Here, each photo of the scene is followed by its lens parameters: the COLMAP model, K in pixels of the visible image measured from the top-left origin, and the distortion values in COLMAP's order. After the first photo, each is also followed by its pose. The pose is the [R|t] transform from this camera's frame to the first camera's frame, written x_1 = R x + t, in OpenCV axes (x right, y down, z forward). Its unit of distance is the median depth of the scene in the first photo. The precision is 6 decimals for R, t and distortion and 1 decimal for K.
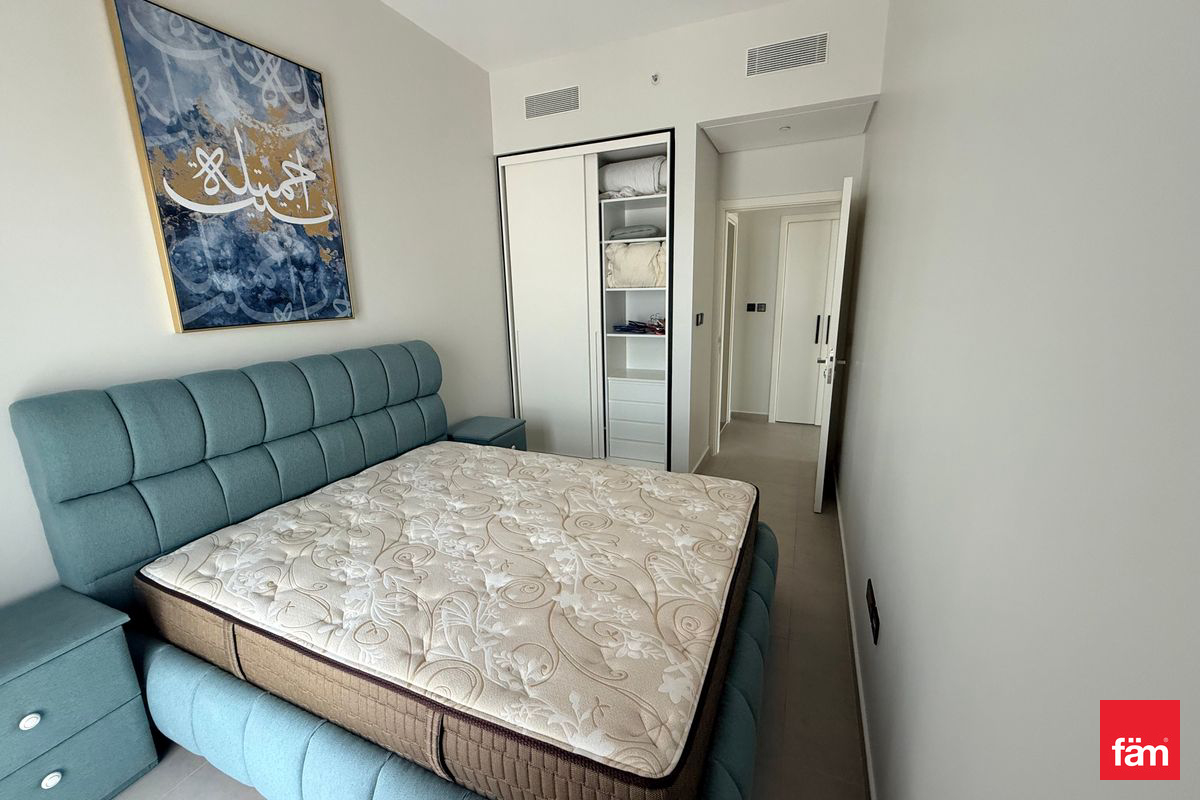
lens RADIAL K [[477.7, 0, 600.0], [0, 477.7, 400.0], [0, 0, 1]] dist [-0.001438, -0.000106]
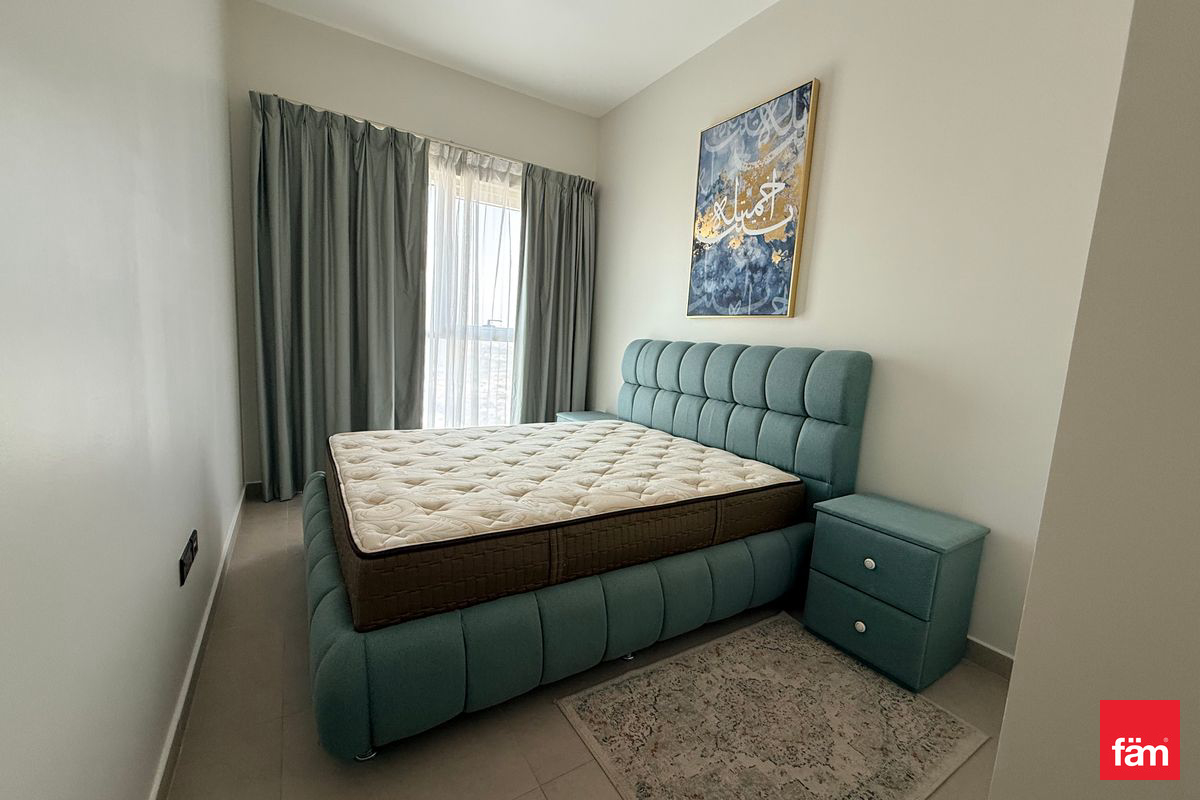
lens RADIAL K [[477.7, 0, 600.0], [0, 477.7, 400.0], [0, 0, 1]] dist [-0.001438, -0.000106]
pose [[-0.564862, 0.094948, -0.819704, 0.624319], [-0.235588, 0.933459, 0.270469, -0.217311], [0.790841, 0.345890, -0.504907, 1.469246]]
